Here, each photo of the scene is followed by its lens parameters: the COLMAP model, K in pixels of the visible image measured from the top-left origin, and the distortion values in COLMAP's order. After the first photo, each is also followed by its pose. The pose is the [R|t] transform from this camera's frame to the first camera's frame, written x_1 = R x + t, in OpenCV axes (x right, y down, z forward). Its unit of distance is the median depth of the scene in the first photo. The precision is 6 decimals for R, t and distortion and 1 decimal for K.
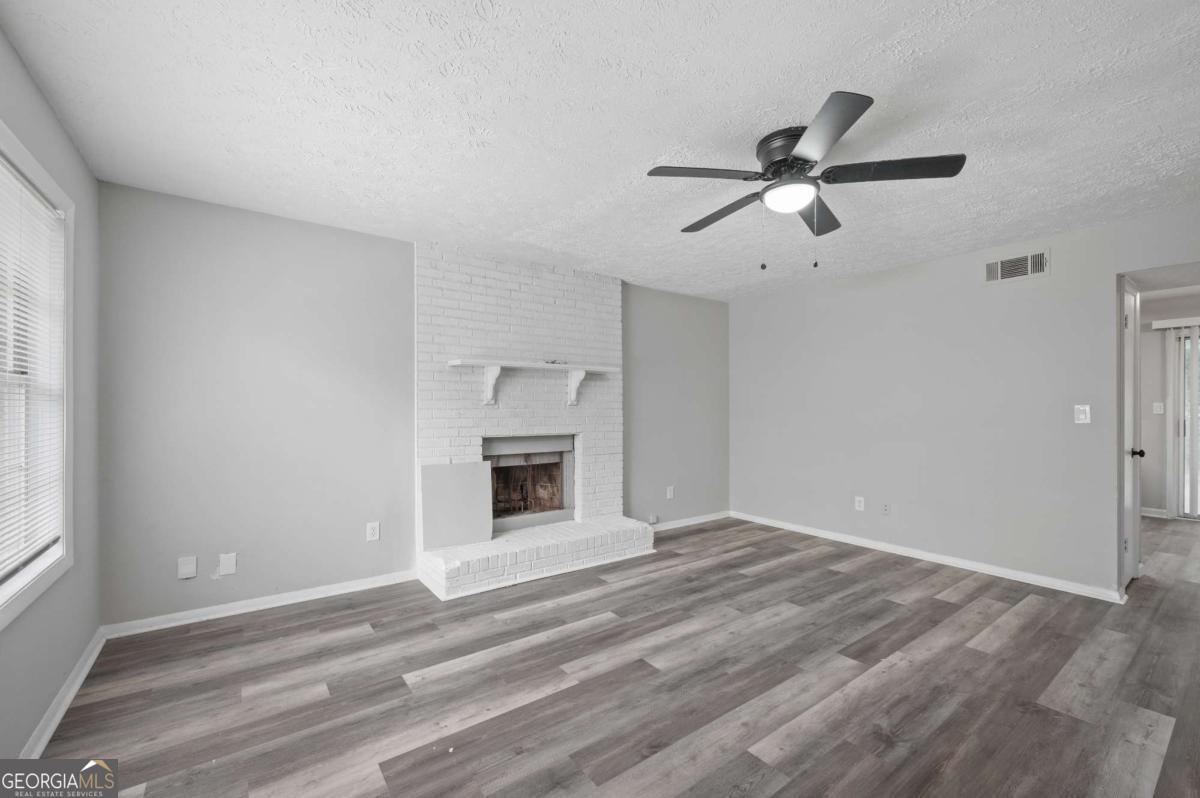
lens RADIAL K [[495.4, 0, 604.9], [0, 495.4, 410.8], [0, 0, 1]] dist [-0.001071, 0.000050]
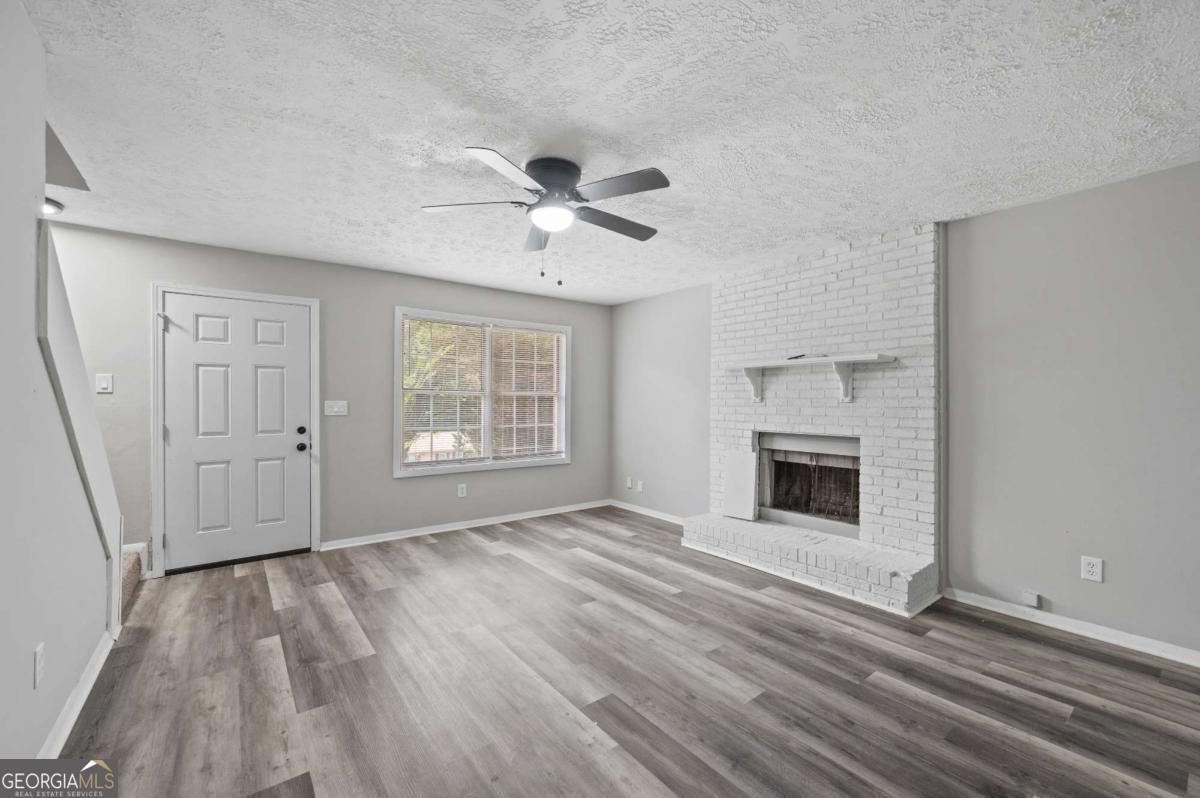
lens RADIAL K [[476.9, 0, 598.3], [0, 476.9, 405.8], [0, 0, 1]] dist [-0.000928, -0.000085]
pose [[0.019192, 0.004317, -0.999806, 1.089148], [-0.010326, 0.999938, 0.004120, -0.006631], [0.999762, 0.010245, 0.019235, 0.811404]]
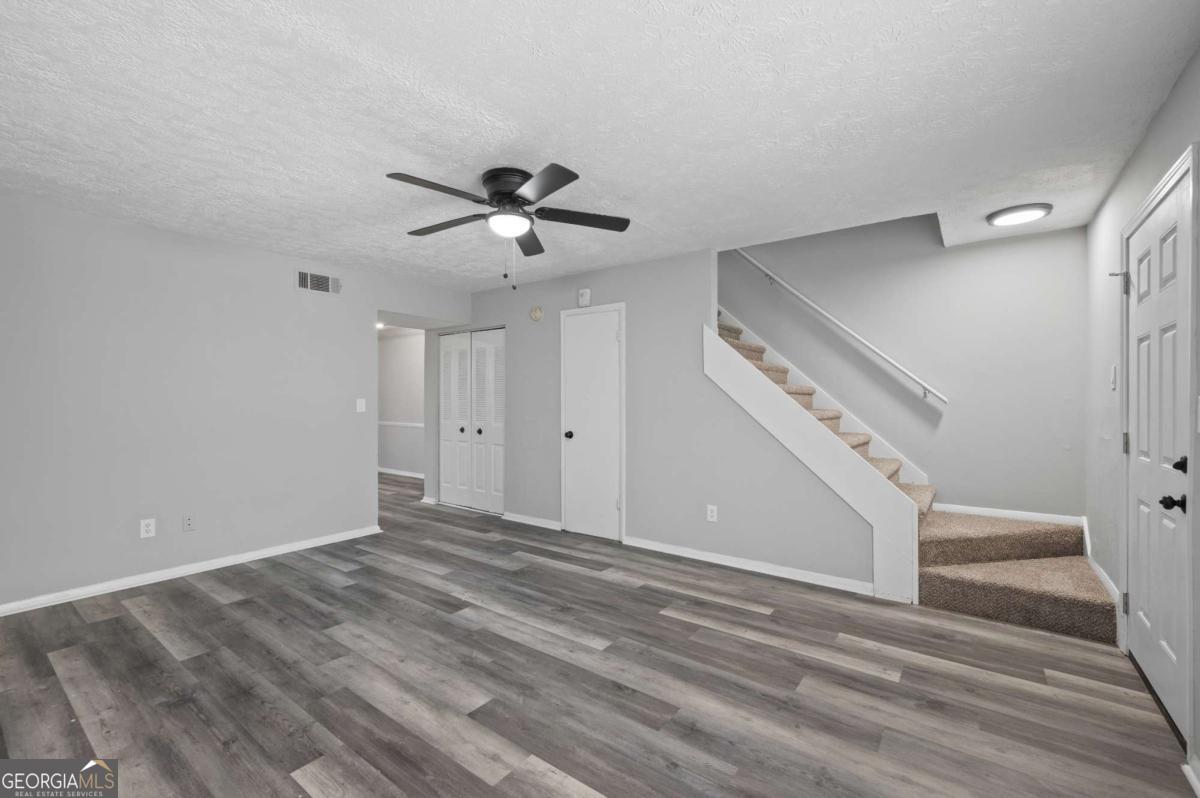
lens RADIAL K [[508.5, 0, 600.0], [0, 508.5, 399.0], [0, 0, 1]] dist [-0.001750, -0.000516]
pose [[-0.290767, 0.001333, 0.956793, -0.644219], [0.006108, 0.999981, 0.000463, -0.006930], [-0.956775, 0.005979, -0.290769, 0.857590]]
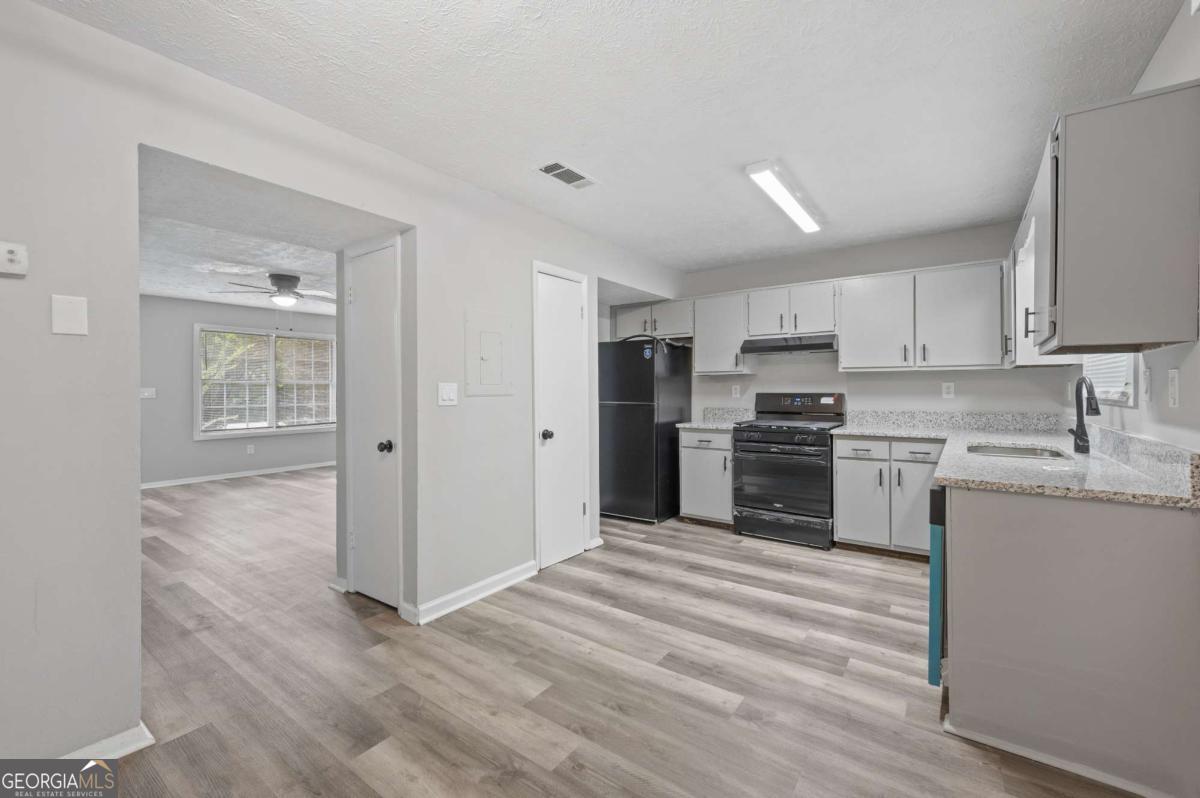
lens RADIAL K [[486.9, 0, 596.1], [0, 486.9, 394.0], [0, 0, 1]] dist [-0.000624, -0.000093]
pose [[0.308880, 0.008331, -0.951065, 2.264034], [-0.002160, 0.999965, 0.008057, -0.004060], [0.951099, -0.000435, 0.308887, 1.260762]]
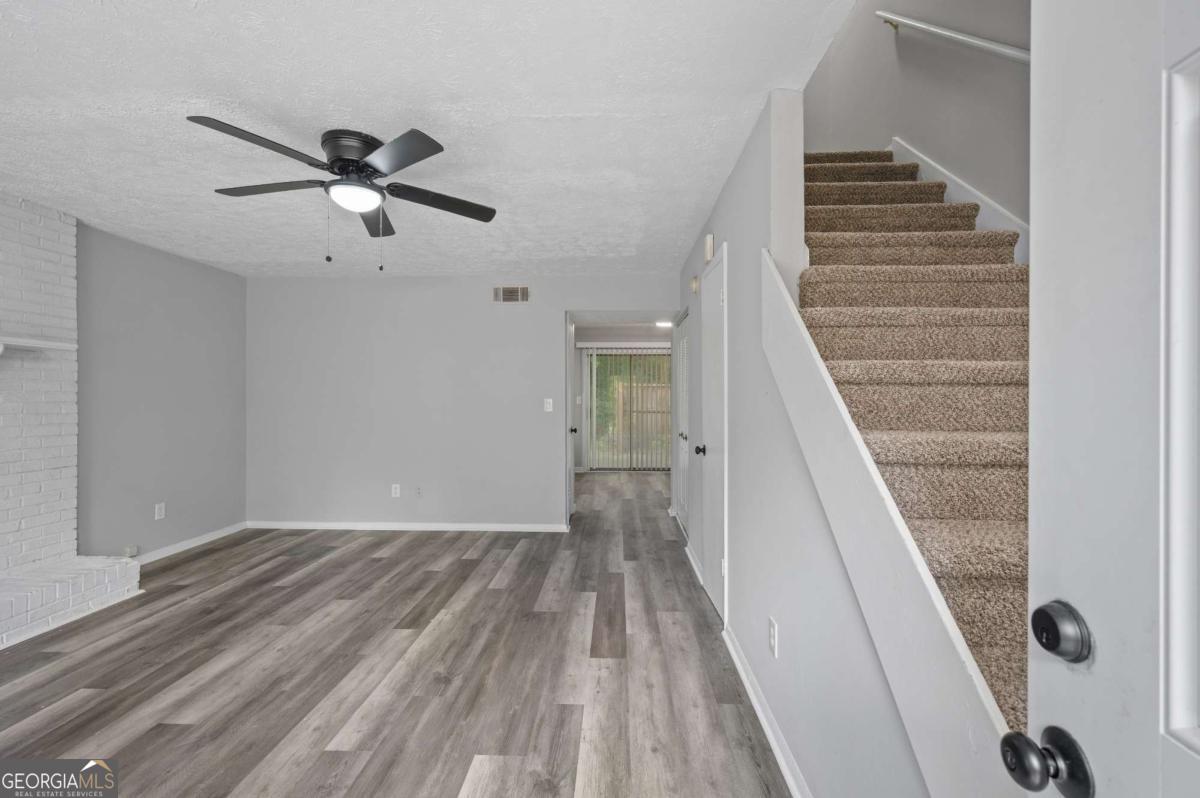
lens RADIAL K [[508.5, 0, 600.0], [0, 508.5, 399.0], [0, 0, 1]] dist [-0.001750, -0.000516]
pose [[0.624967, 0.000612, 0.780651, -0.096201], [0.004137, 0.999983, -0.004095, -0.004074], [-0.780640, 0.005789, 0.624954, -0.038034]]
